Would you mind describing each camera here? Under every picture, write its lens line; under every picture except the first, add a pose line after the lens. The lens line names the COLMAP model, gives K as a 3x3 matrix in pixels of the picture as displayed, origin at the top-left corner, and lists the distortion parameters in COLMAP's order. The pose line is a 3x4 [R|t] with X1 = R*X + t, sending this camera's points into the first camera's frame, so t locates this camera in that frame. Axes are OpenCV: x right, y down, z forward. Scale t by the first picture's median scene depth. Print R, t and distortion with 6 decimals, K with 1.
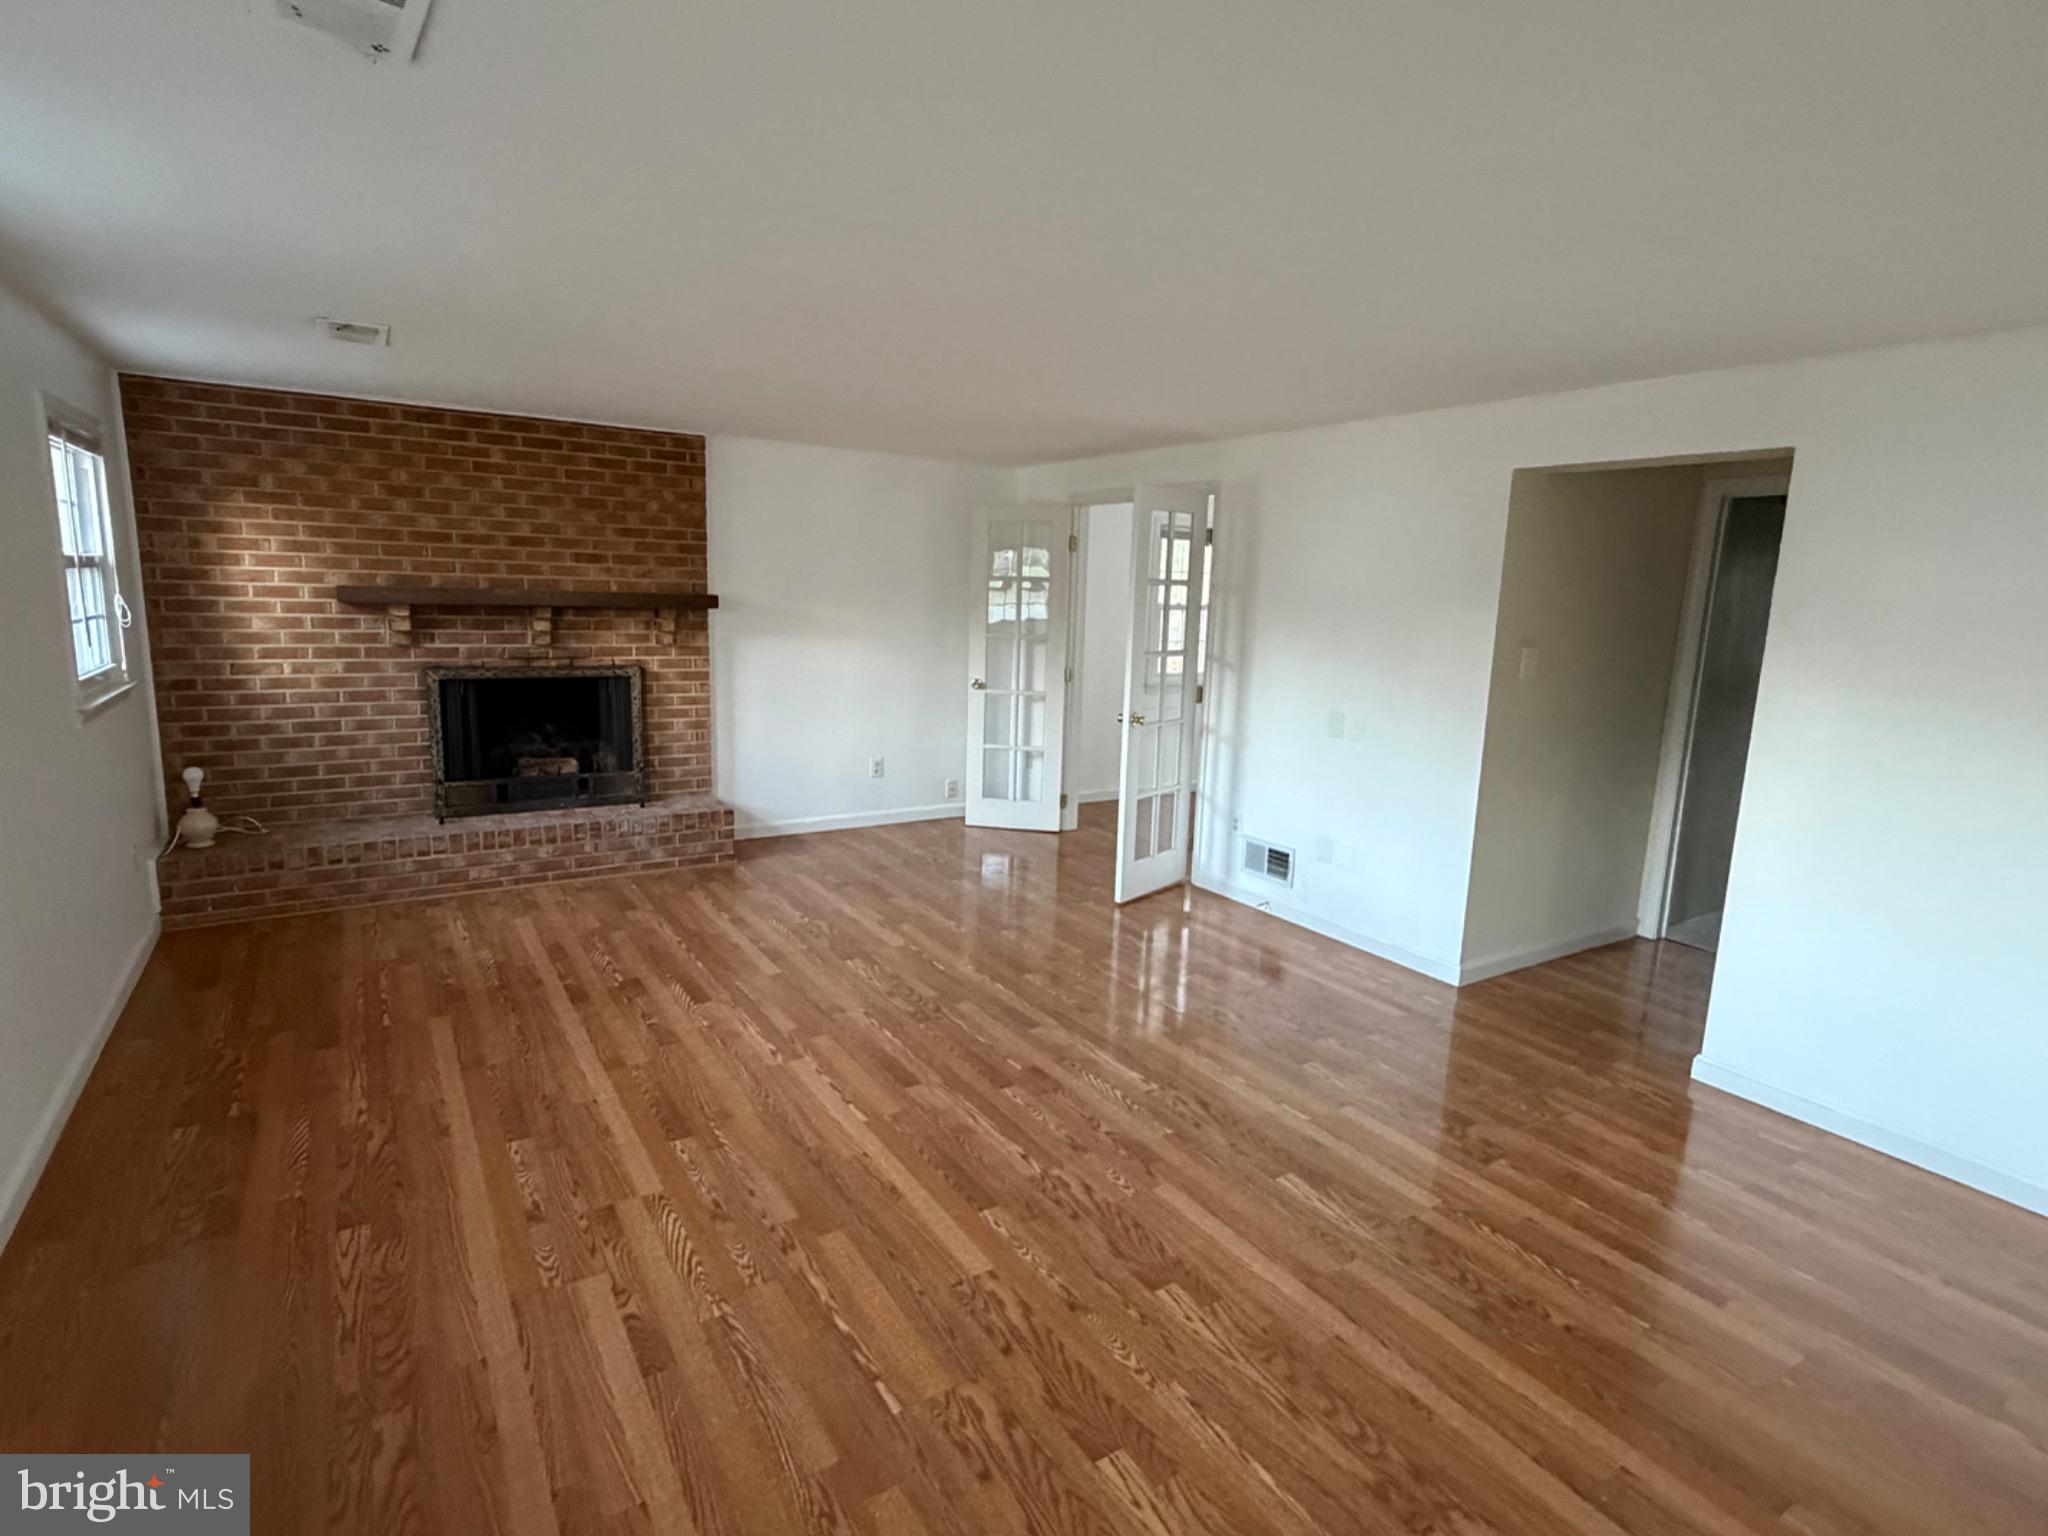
lens RADIAL K [[1021.0, 0, 1019.4], [0, 1021.0, 763.3], [0, 0, 1]] dist [0.002617, 0.001114]
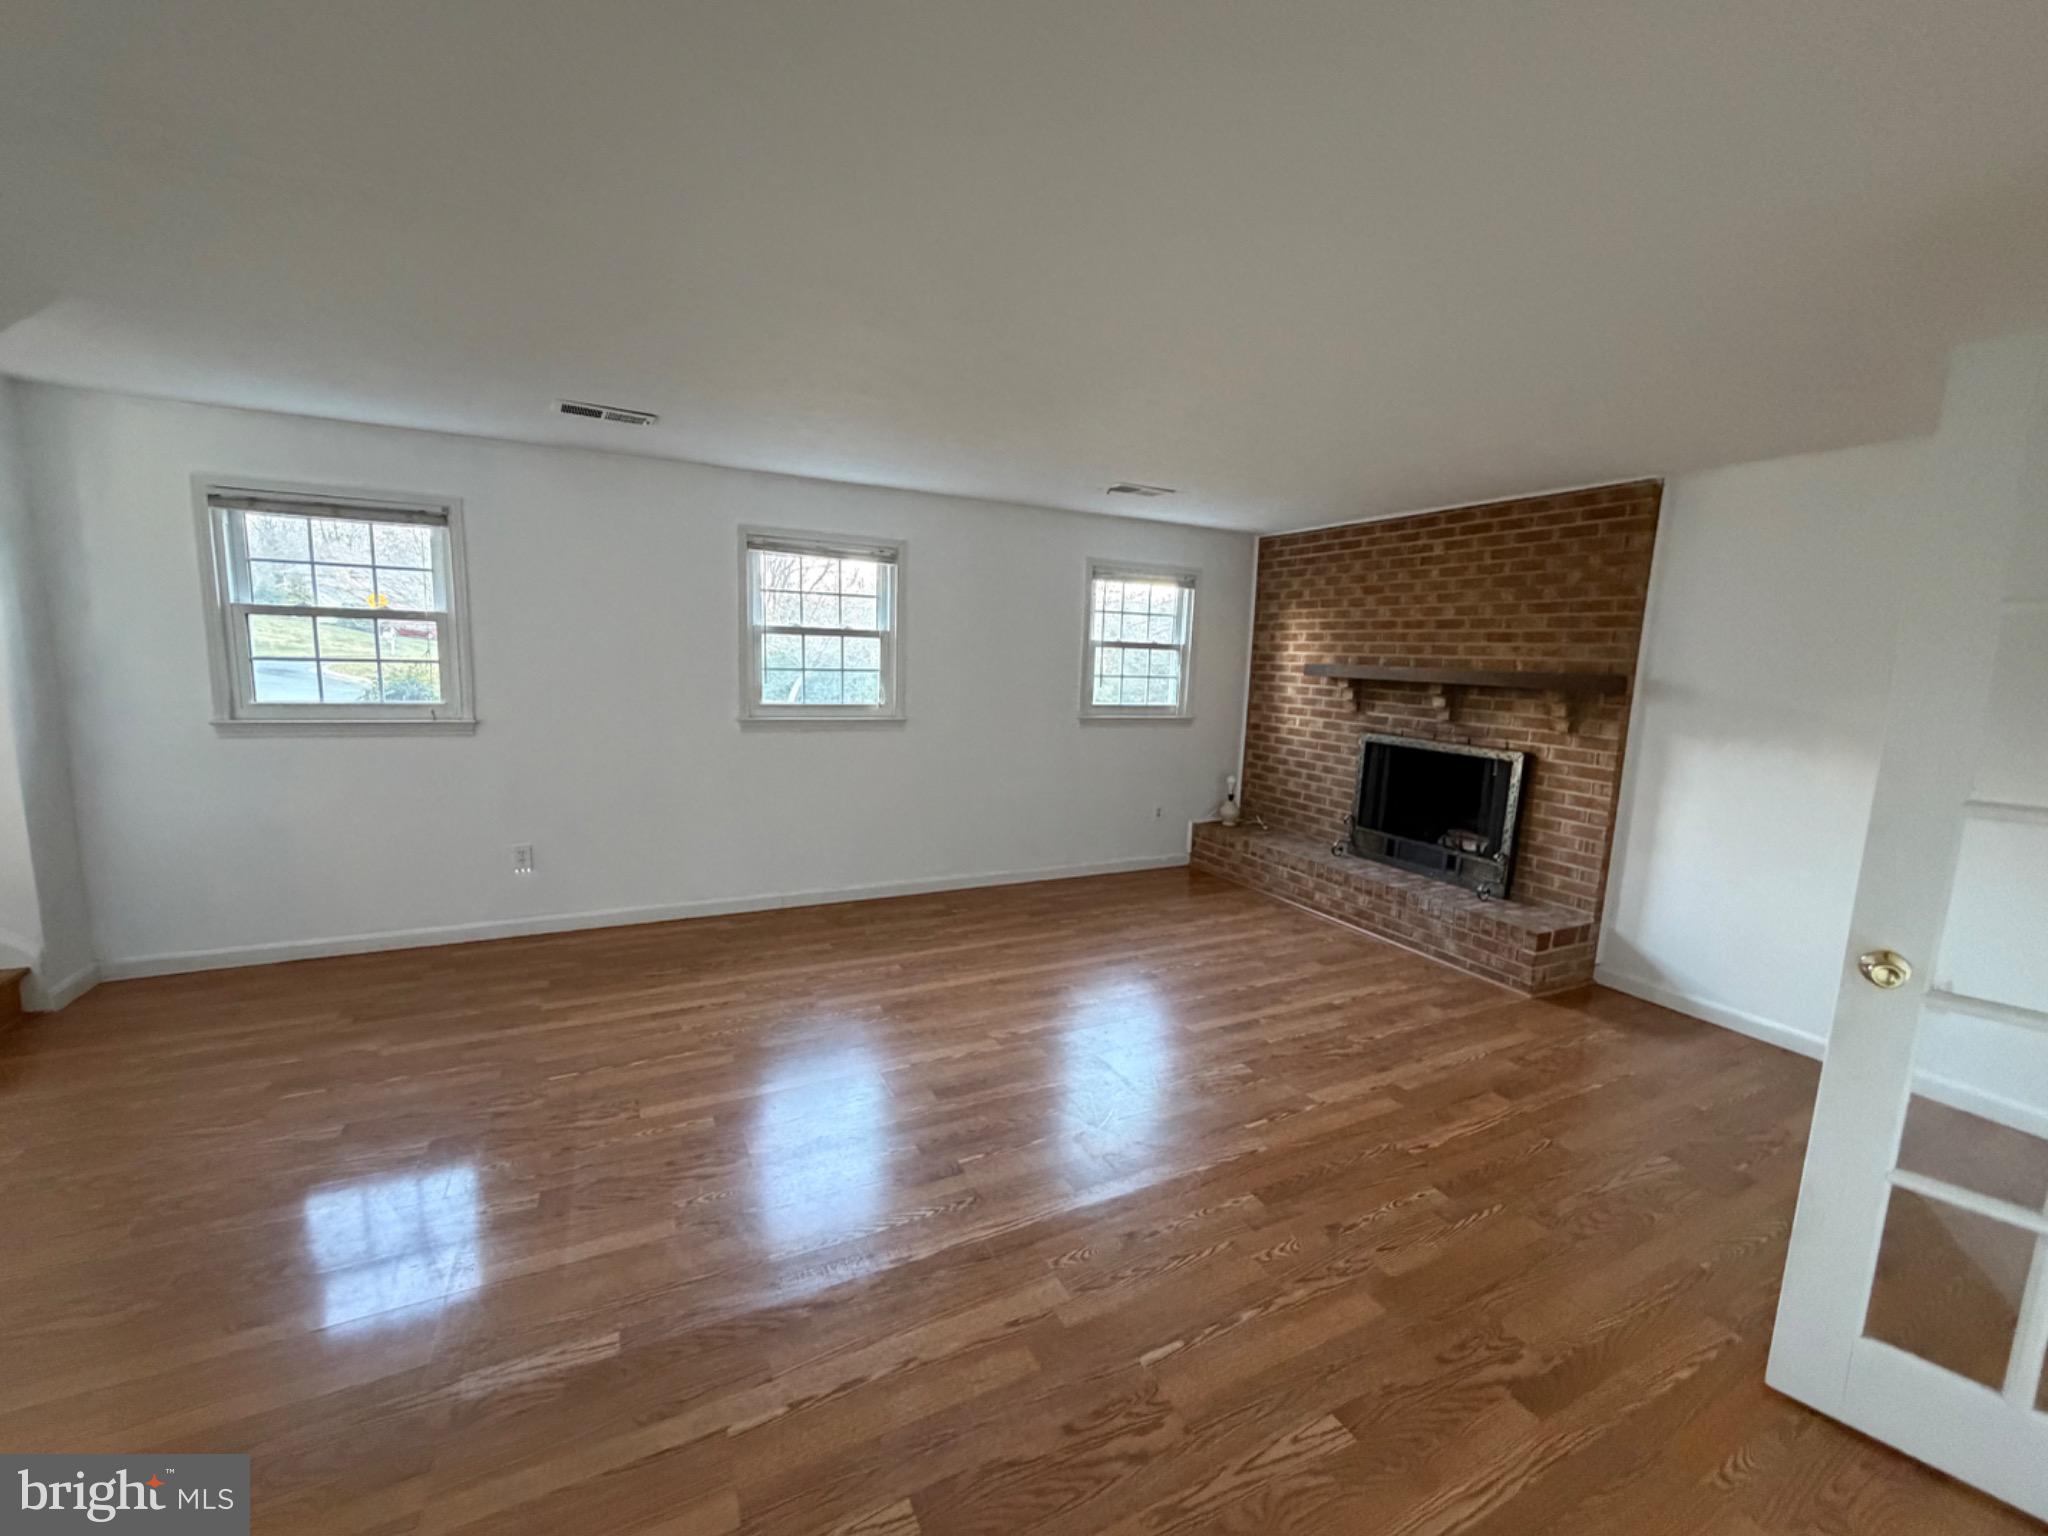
lens RADIAL K [[815.5, 0, 1029.4], [0, 815.5, 773.0], [0, 0, 1]] dist [-0.001240, -0.000069]
pose [[-0.093751, 0.109490, -0.989557, 0.435431], [-0.209534, 0.969503, 0.127122, -0.085392], [0.973296, 0.219264, -0.067950, 0.688743]]
